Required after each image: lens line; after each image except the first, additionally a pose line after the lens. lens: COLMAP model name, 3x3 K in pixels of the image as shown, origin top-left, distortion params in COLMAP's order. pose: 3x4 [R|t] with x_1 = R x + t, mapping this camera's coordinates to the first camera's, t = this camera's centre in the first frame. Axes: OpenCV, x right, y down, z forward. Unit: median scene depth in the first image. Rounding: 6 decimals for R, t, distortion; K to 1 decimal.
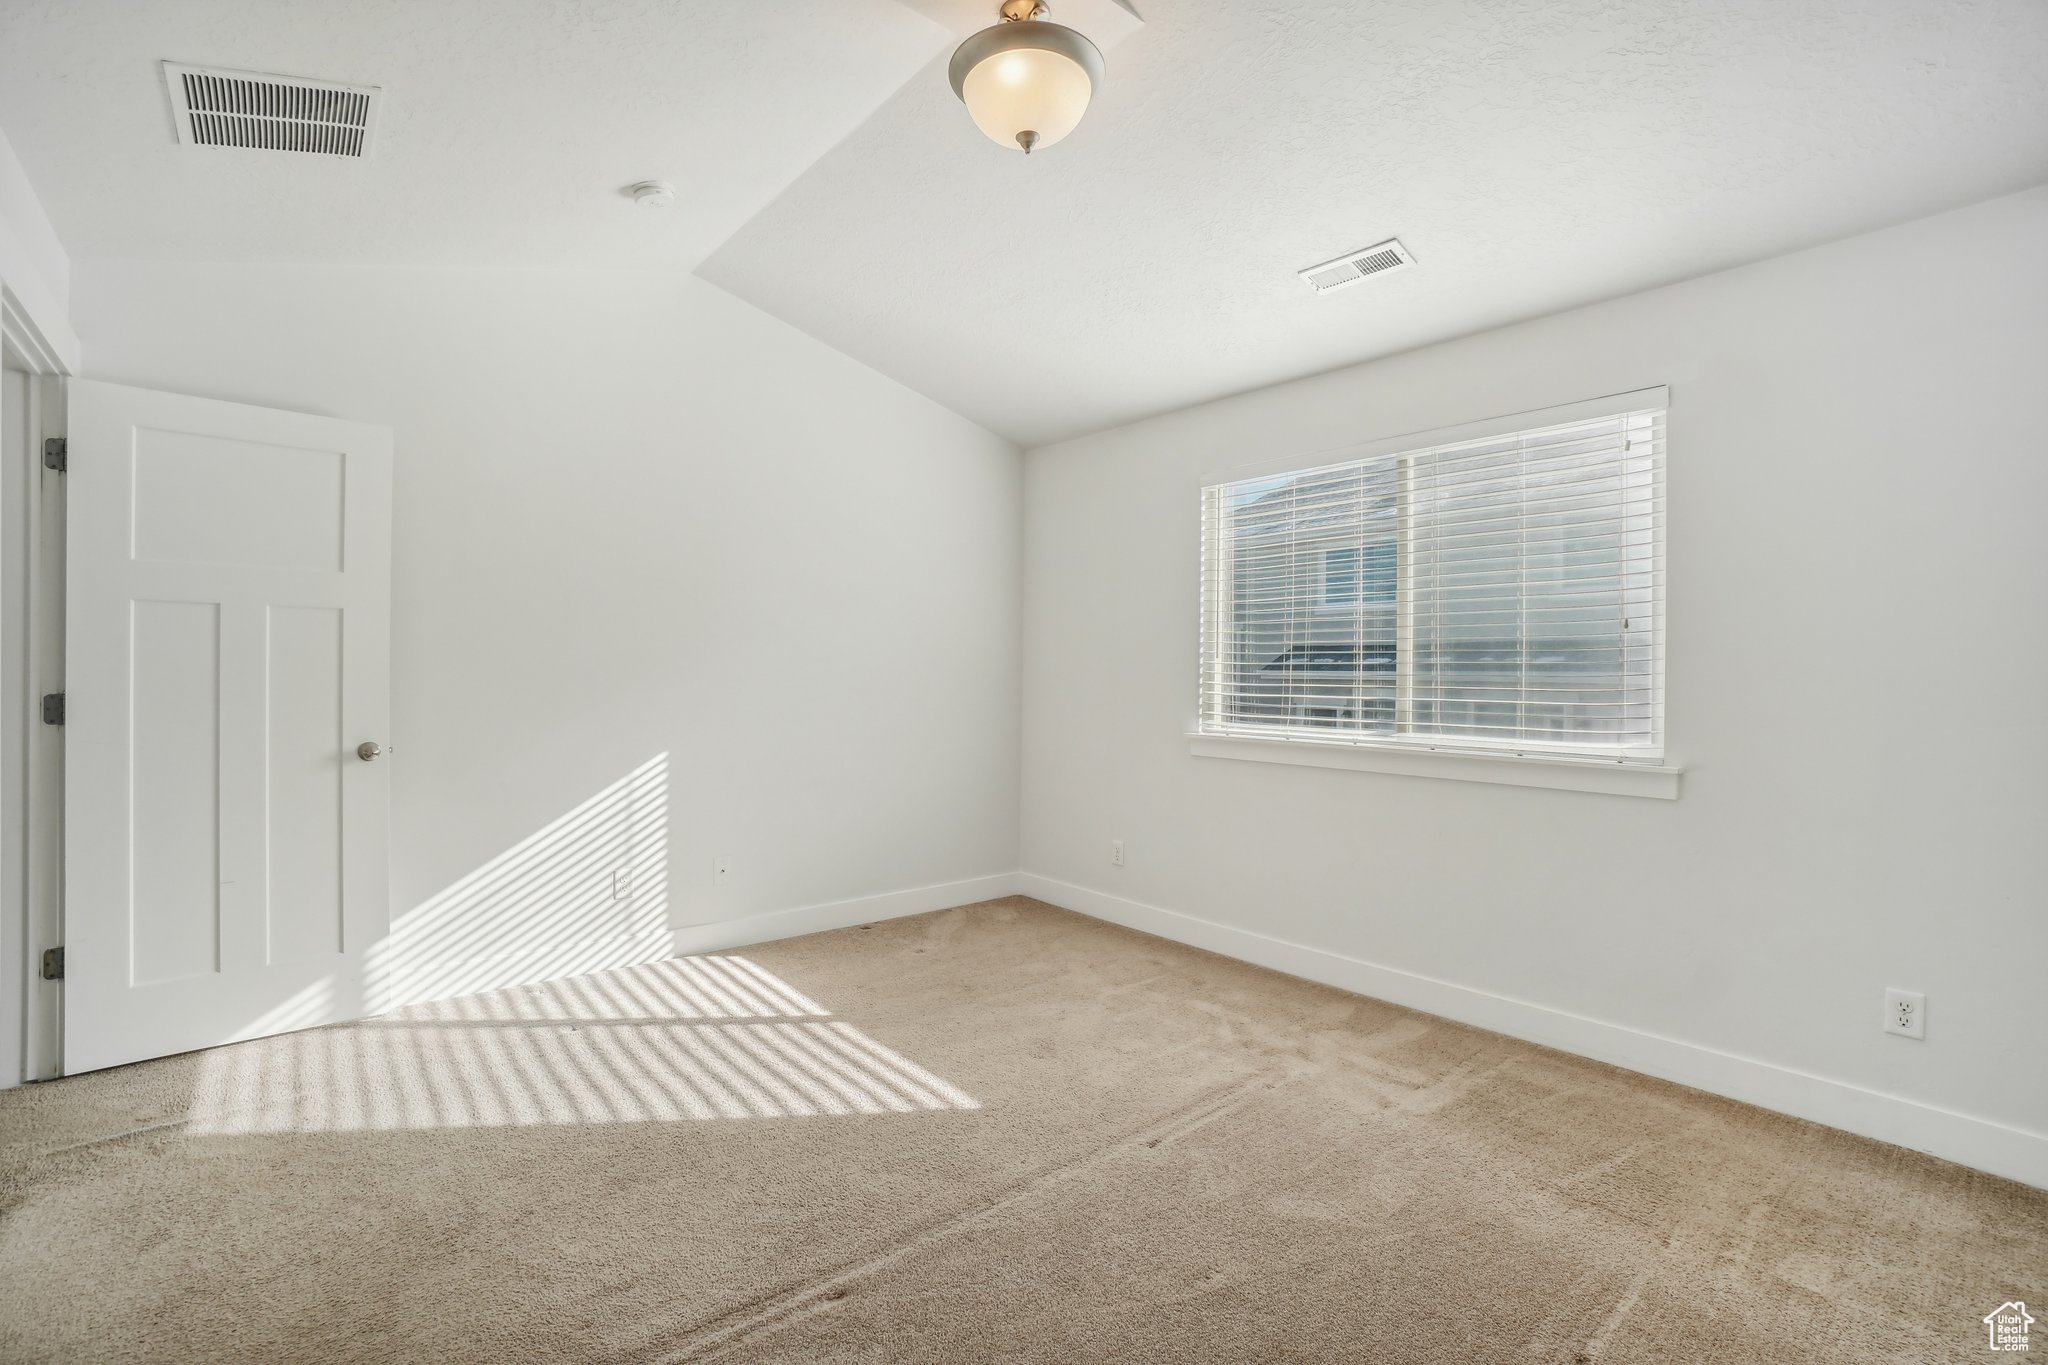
lens RADIAL K [[925.6, 0, 993.0], [0, 925.6, 674.5], [0, 0, 1]] dist [-0.069481, 0.026780]
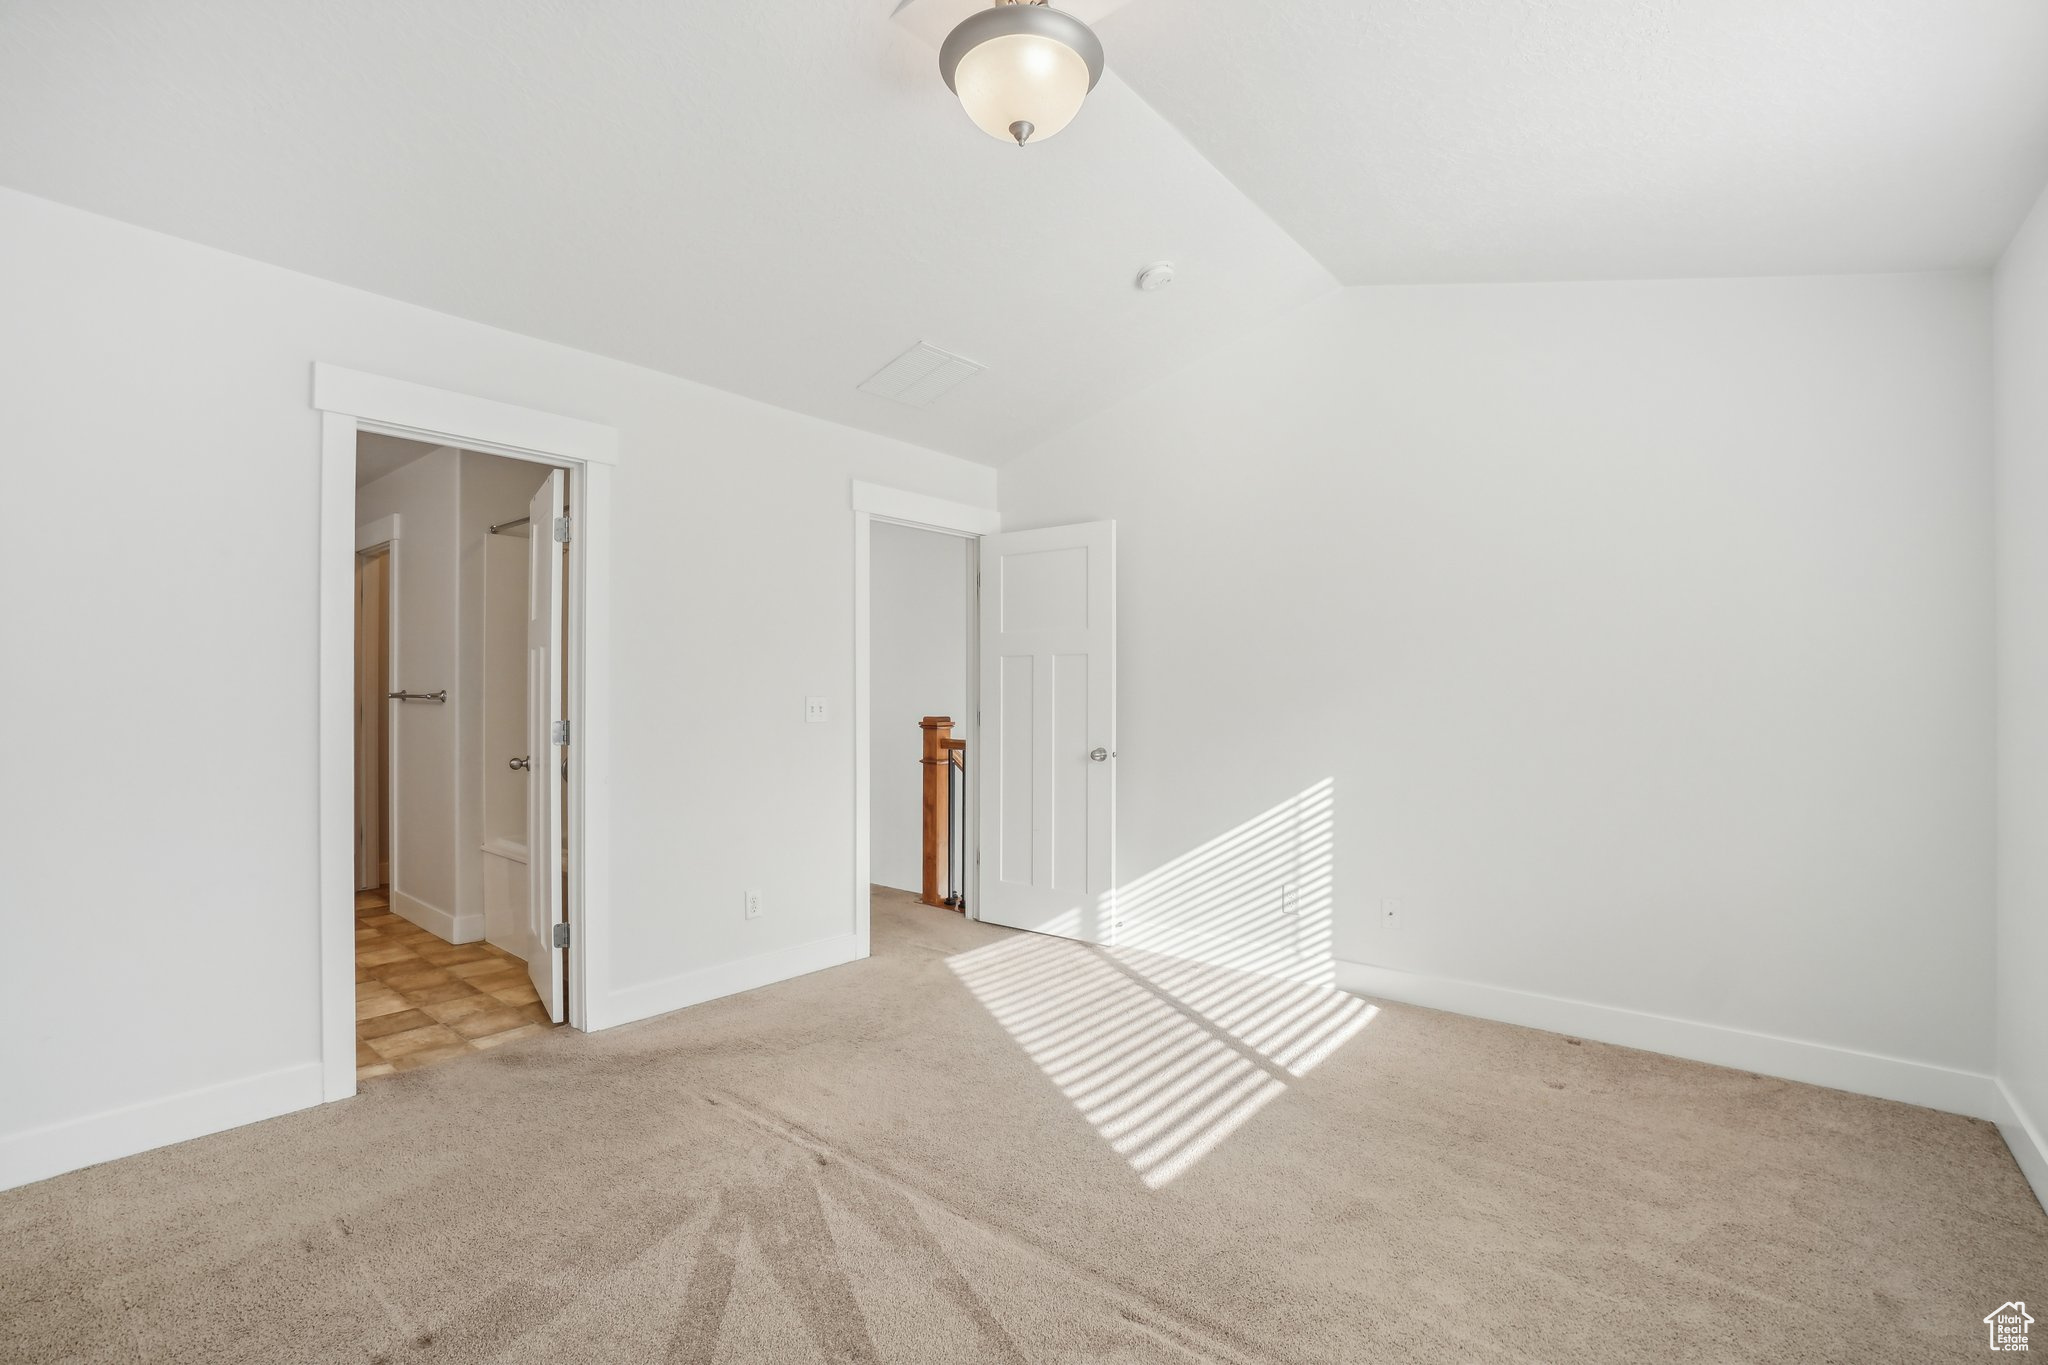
lens RADIAL K [[925.6, 0, 993.0], [0, 925.6, 674.5], [0, 0, 1]] dist [-0.069481, 0.026780]
pose [[0.174967, -0.028407, -0.984164, 0.638775], [-0.002272, 0.999569, -0.029256, 0.003494], [0.984572, 0.007355, 0.174827, 0.530399]]
